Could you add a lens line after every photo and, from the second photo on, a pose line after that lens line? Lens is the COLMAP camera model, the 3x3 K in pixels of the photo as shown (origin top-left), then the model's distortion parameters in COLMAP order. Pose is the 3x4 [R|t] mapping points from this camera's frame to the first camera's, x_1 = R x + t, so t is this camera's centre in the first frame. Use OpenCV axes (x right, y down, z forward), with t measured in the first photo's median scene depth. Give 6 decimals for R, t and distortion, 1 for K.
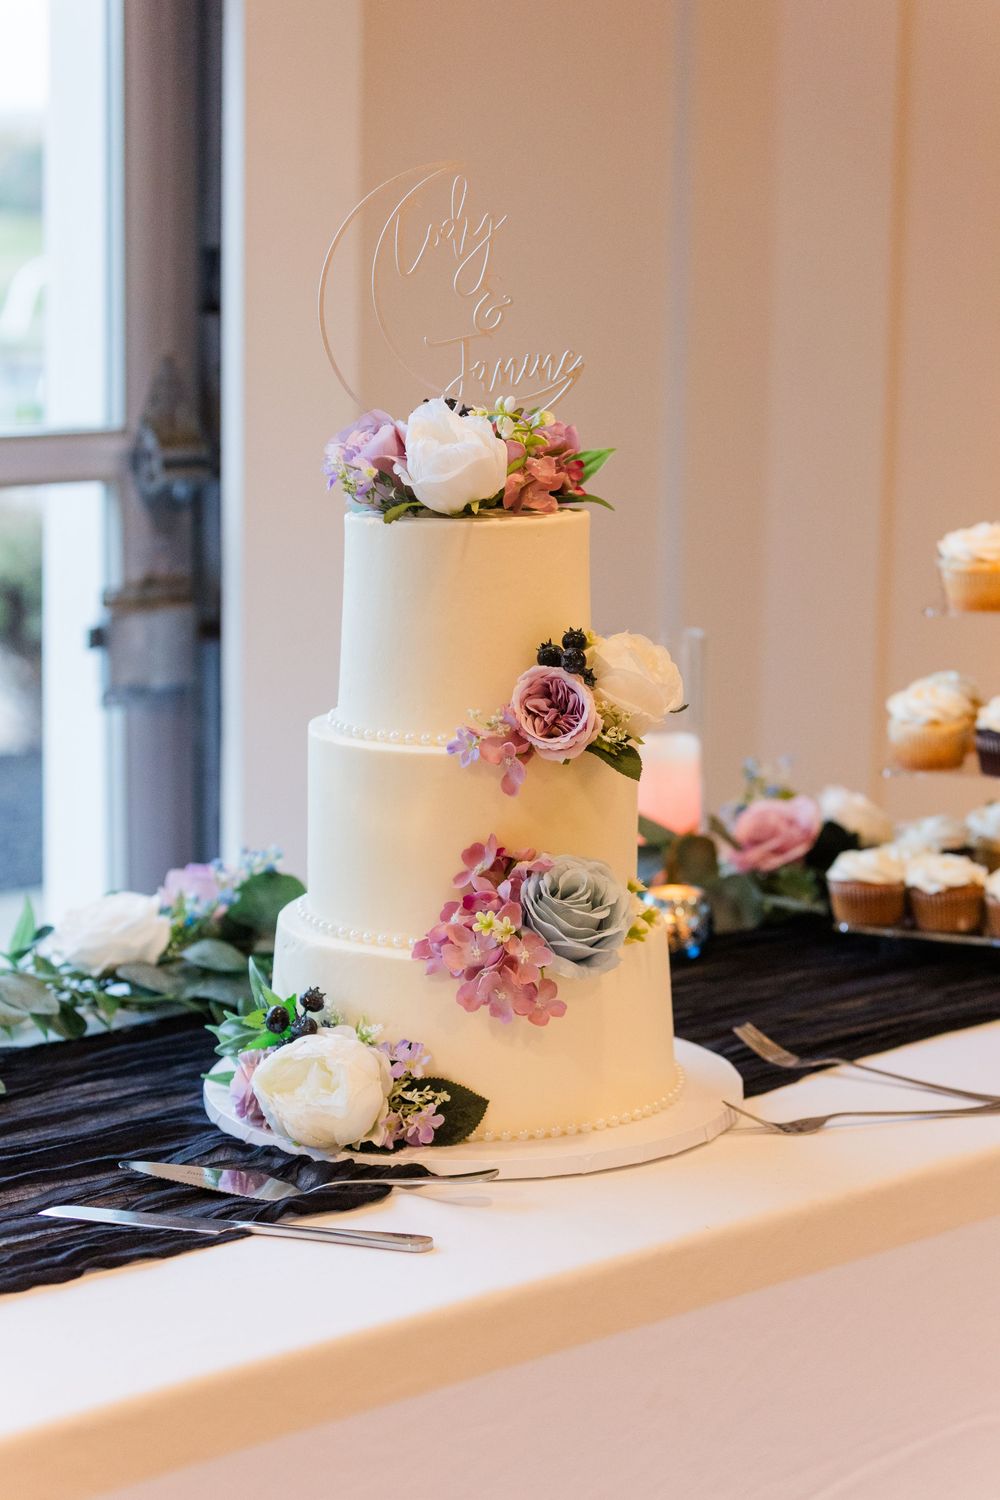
lens RADIAL K [[3075.7, 0, 498.2], [0, 3075.7, 748.3], [0, 0, 1]] dist [0.019410, 0.000000]
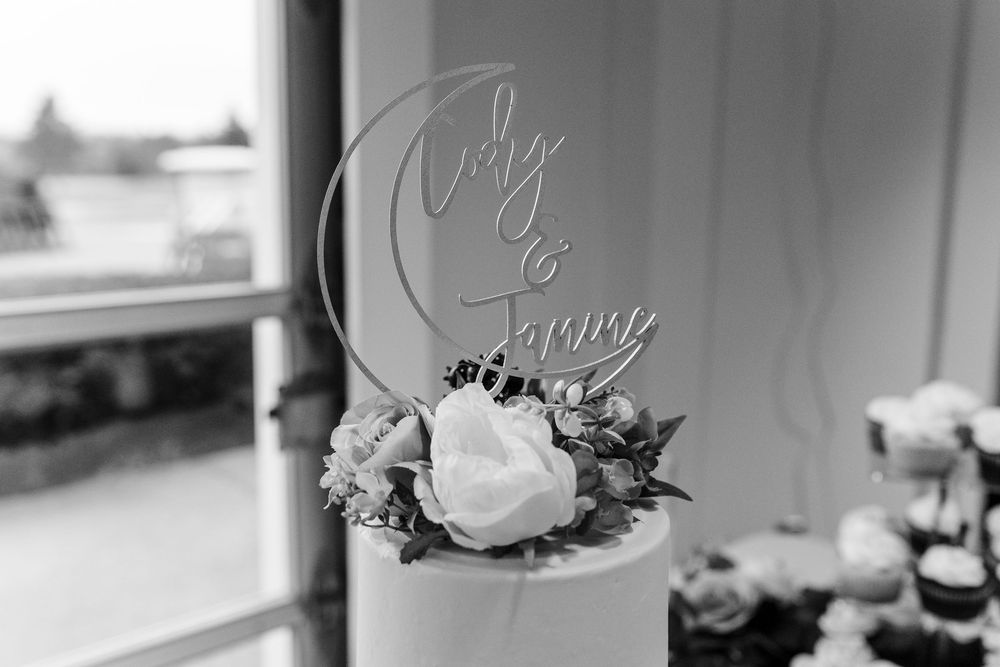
lens RADIAL K [[967.6, 0, 502.3], [0, 967.6, 335.5], [0, 0, 1]] dist [0.010076, 0.000000]
pose [[0.999983, -0.001704, 0.005597, -0.014223], [0.001723, 0.999993, -0.003338, -0.122842], [-0.005591, 0.003347, 0.999979, 0.759251]]
